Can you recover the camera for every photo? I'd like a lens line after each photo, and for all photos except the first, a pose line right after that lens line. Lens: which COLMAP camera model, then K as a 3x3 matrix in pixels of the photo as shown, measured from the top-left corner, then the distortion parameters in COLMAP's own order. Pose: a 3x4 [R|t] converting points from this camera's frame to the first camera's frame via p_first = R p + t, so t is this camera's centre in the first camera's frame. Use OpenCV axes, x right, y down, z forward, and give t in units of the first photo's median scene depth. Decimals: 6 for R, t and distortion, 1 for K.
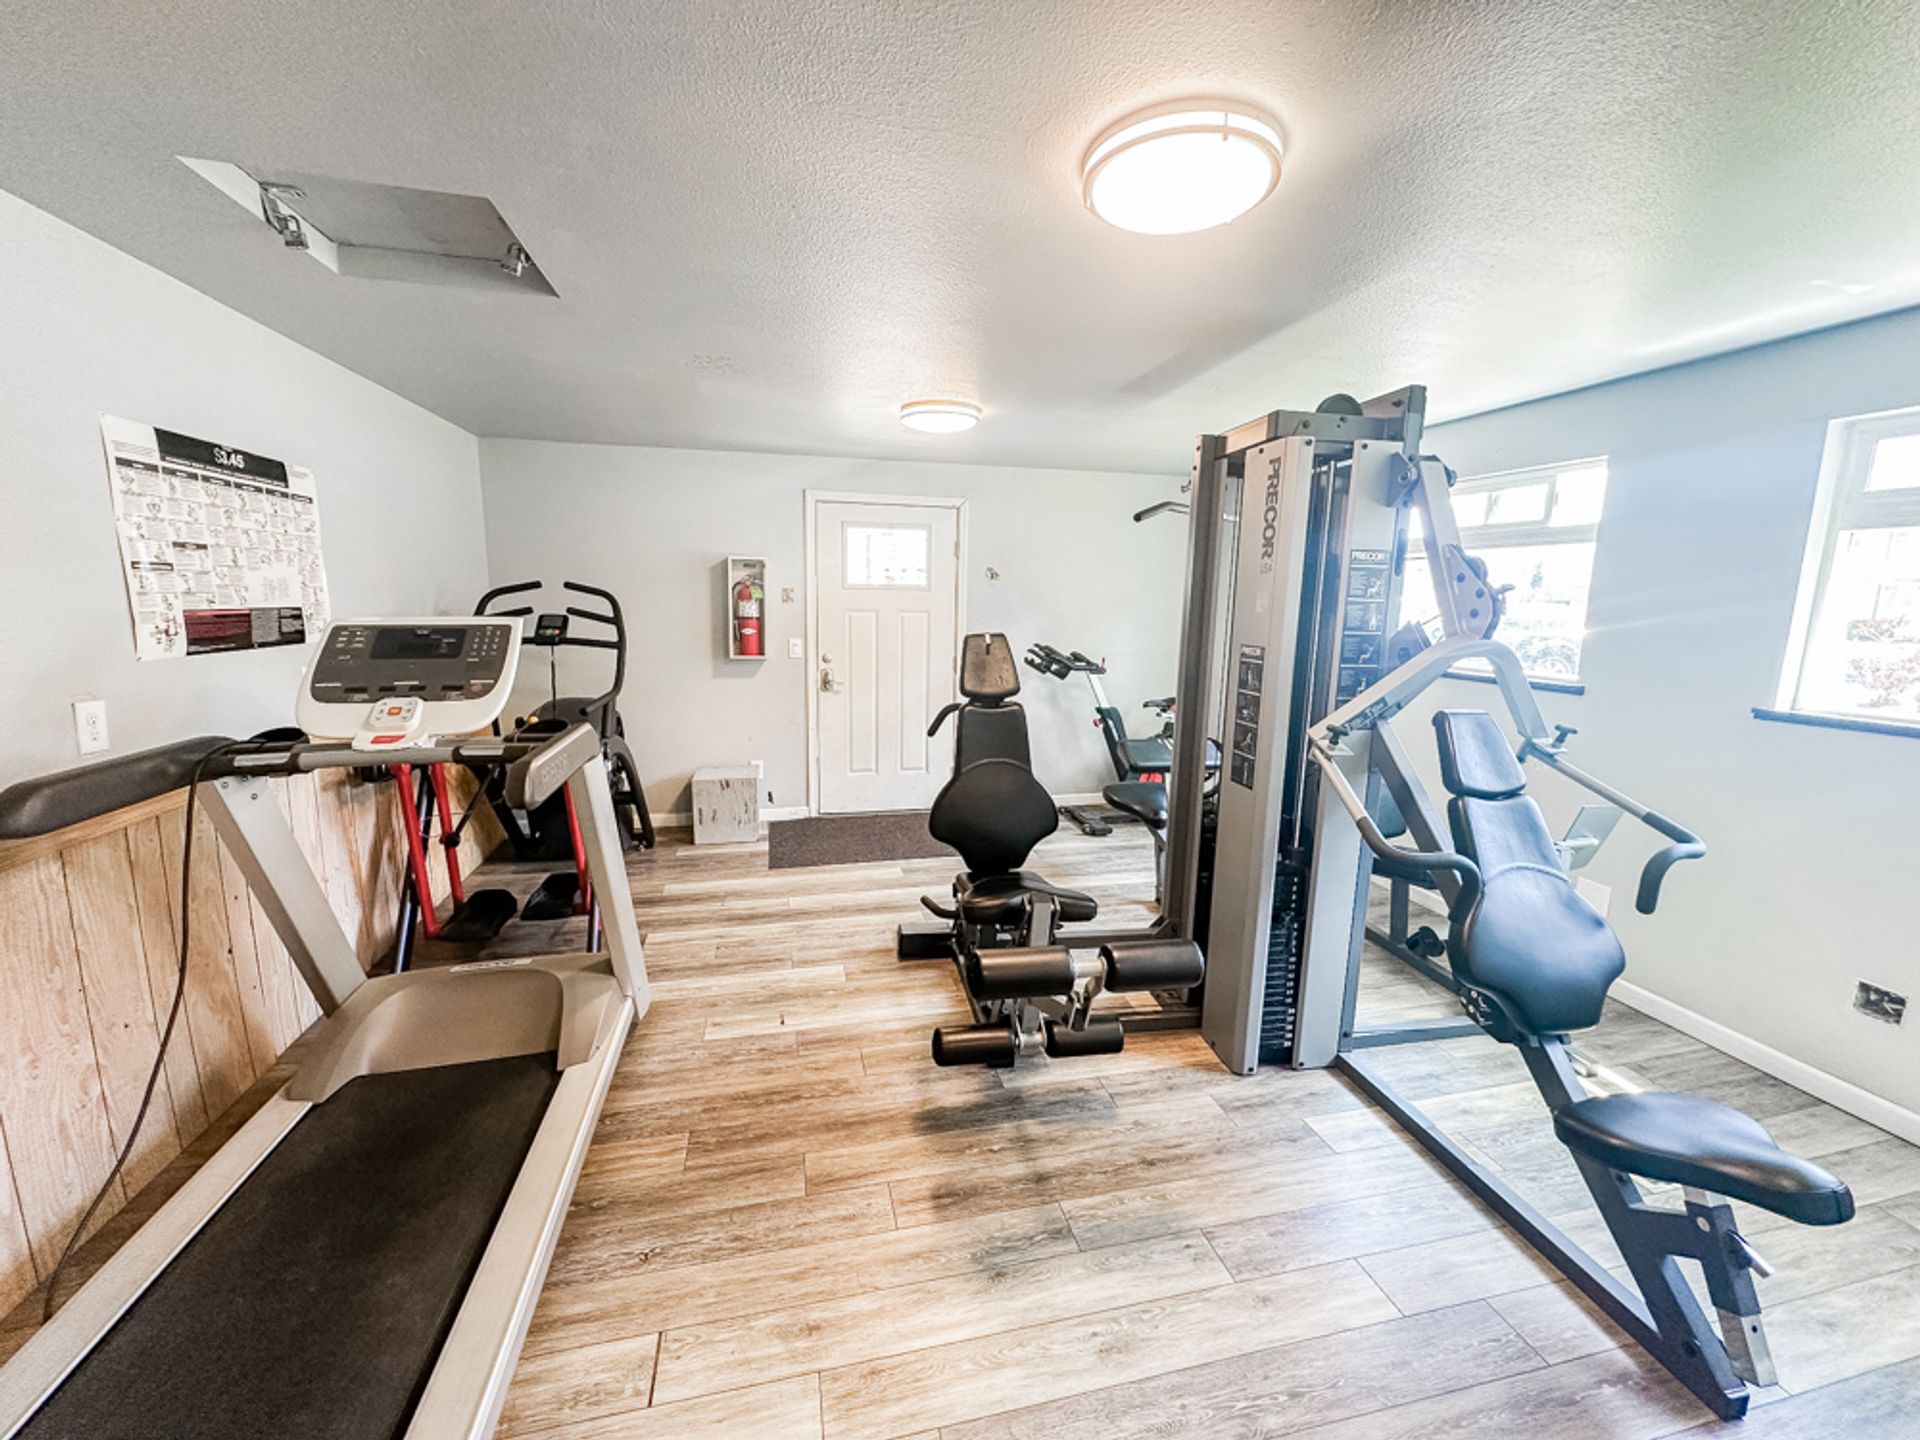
lens RADIAL K [[762.8, 0, 960.0], [0, 762.8, 720.0], [0, 0, 1]] dist [-0.006910, 0.000675]
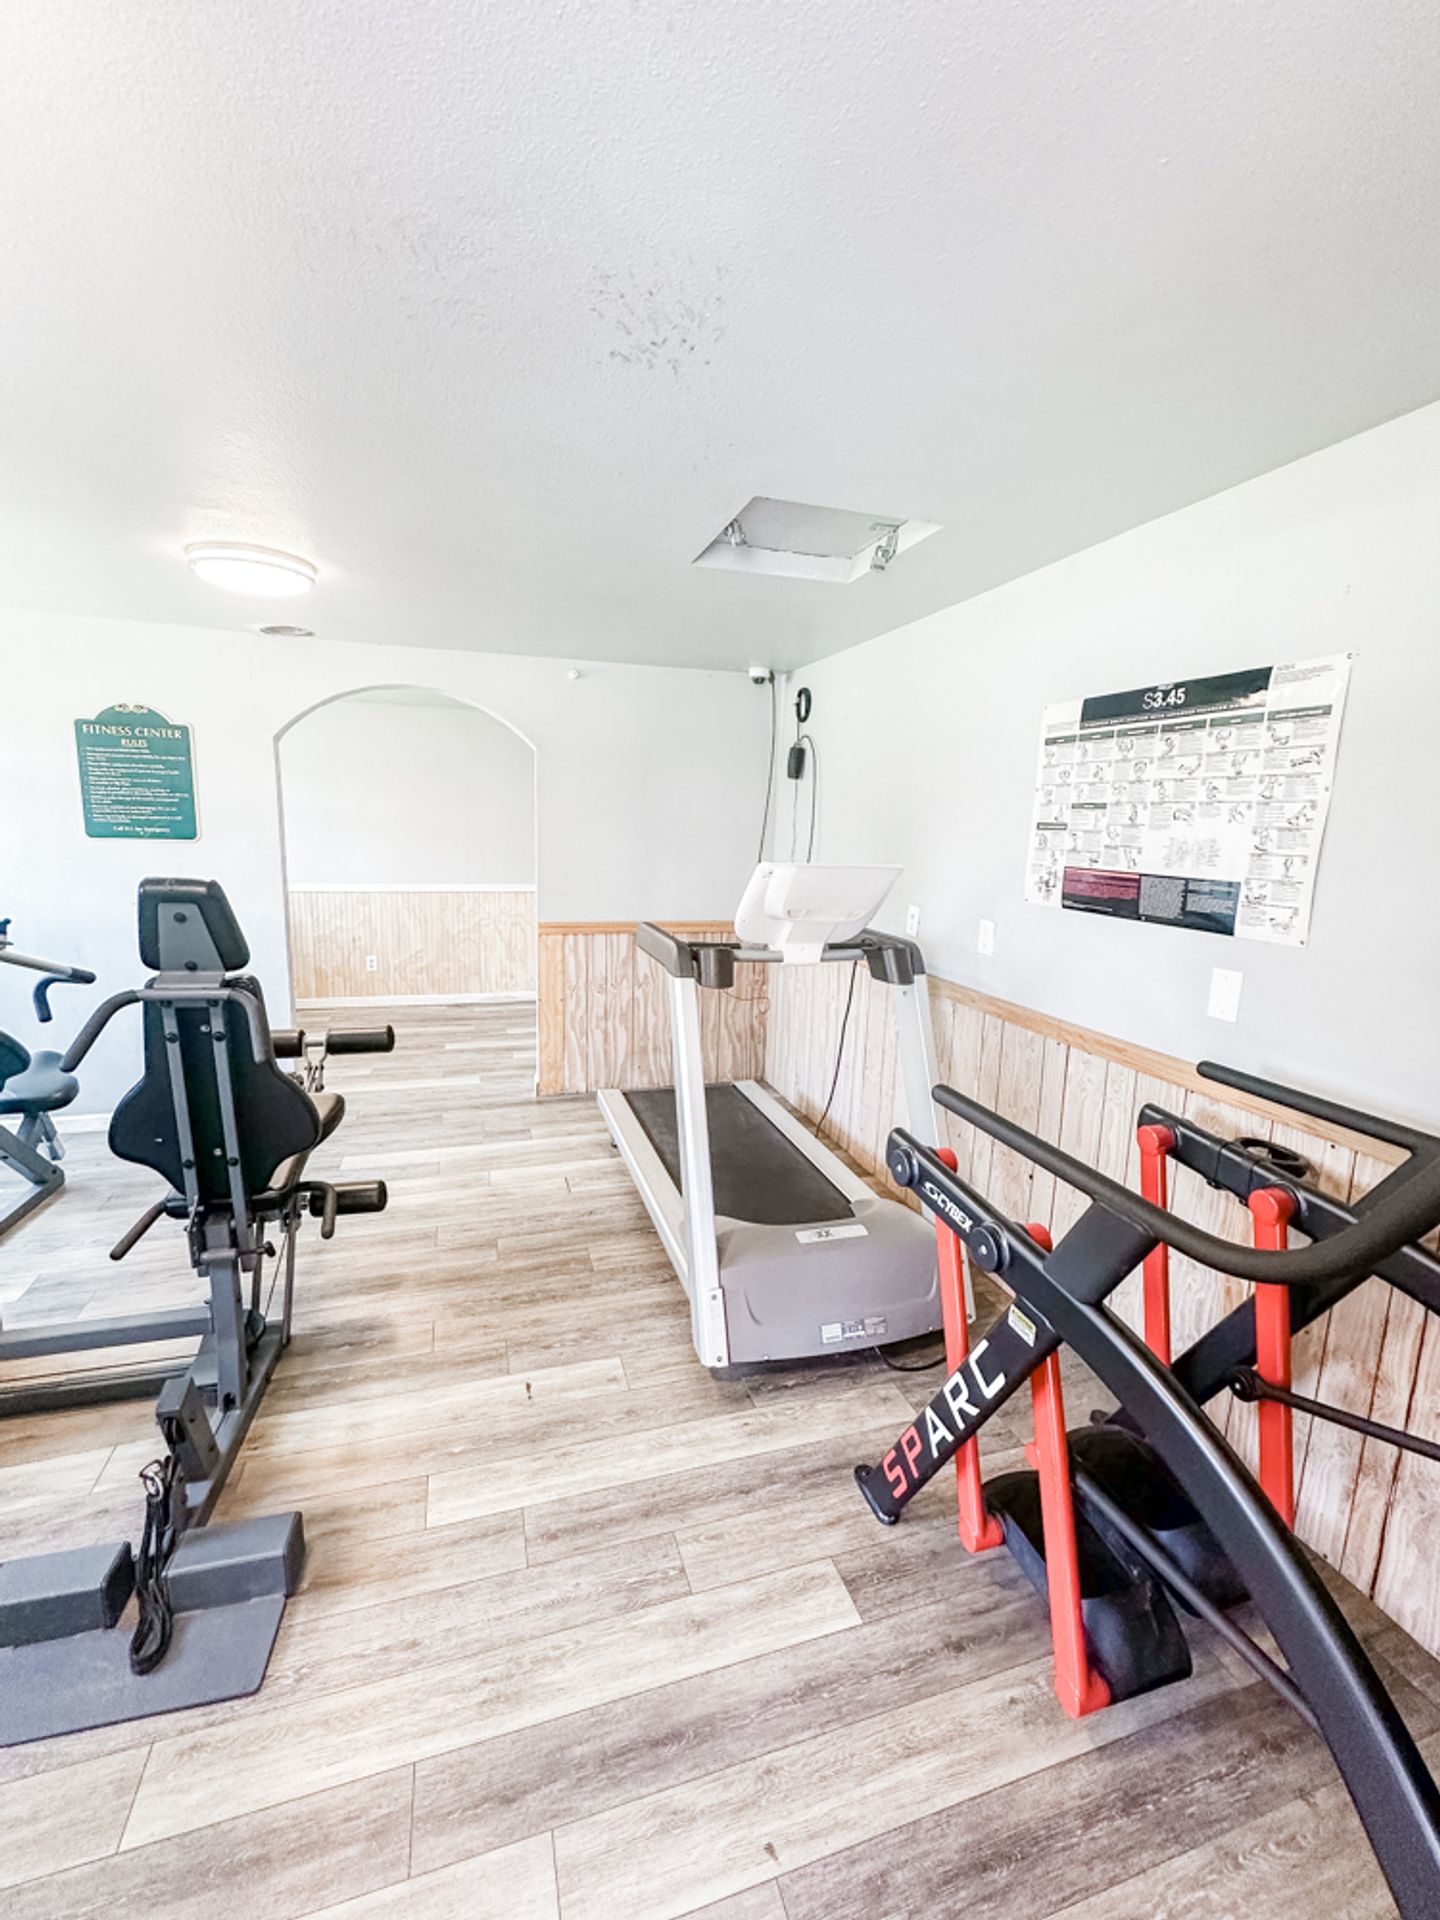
lens RADIAL K [[799.1, 0, 720.0], [0, 799.1, 960.0], [0, 0, 1]] dist [-0.001373, 0.000047]
pose [[-0.996189, -0.033808, -0.080403, -0.413976], [-0.058455, 0.942953, 0.327754, -0.339383], [0.064735, 0.331205, -0.941336, 1.945232]]
